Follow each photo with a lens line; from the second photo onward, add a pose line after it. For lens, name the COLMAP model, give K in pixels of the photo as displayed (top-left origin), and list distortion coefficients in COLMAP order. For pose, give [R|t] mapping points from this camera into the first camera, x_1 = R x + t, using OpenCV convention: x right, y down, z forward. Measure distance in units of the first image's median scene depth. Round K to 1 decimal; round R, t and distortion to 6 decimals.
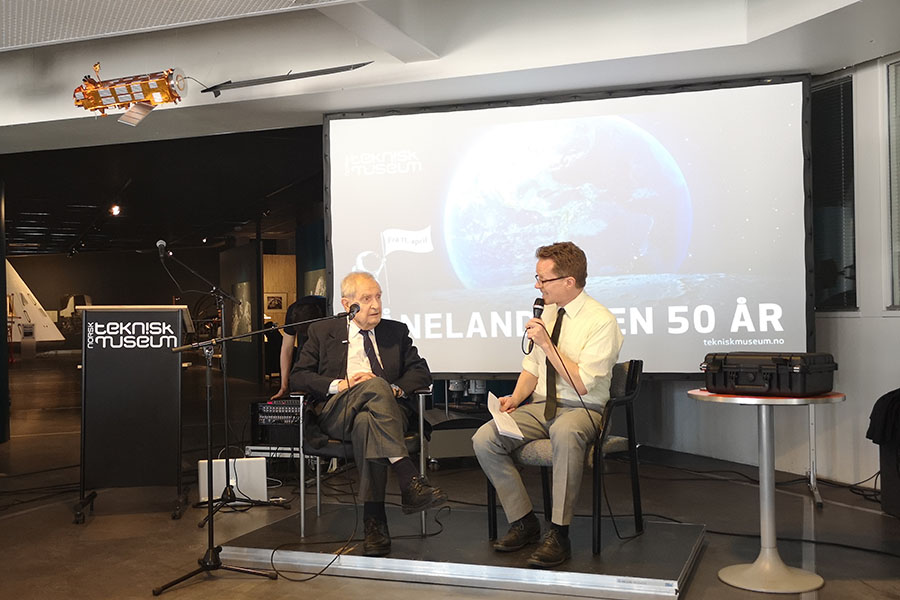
lens RADIAL K [[929.0, 0, 450.0], [0, 929.0, 300.0], [0, 0, 1]] dist [-0.016300, 0.121177]
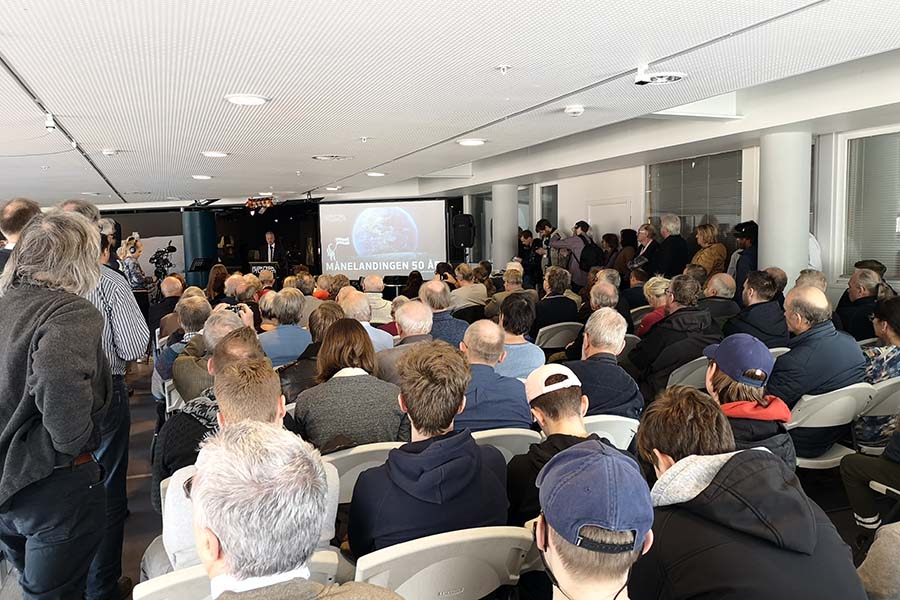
lens RADIAL K [[699.1, 0, 467.9], [0, 699.1, 312.9], [0, 0, 1]] dist [0.006812, -0.002372]
pose [[0.999437, 0.007034, -0.032806, 0.684492], [-0.002970, 0.992483, 0.122343, -0.161416], [0.033420, -0.122176, 0.991946, -2.136235]]
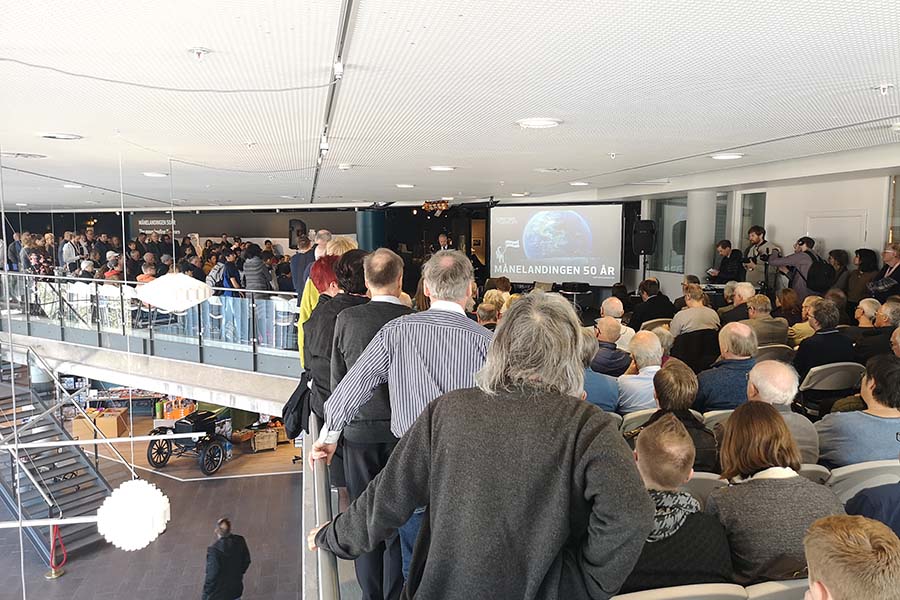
lens RADIAL K [[681.7, 0, 450.0], [0, 681.7, 300.0], [0, 0, 1]] dist [-0.000333, -0.011510]
pose [[0.973311, 0.043488, -0.225333, 0.417291], [-0.016260, 0.992482, 0.121309, -0.217792], [0.228914, -0.114408, 0.966700, -2.048554]]
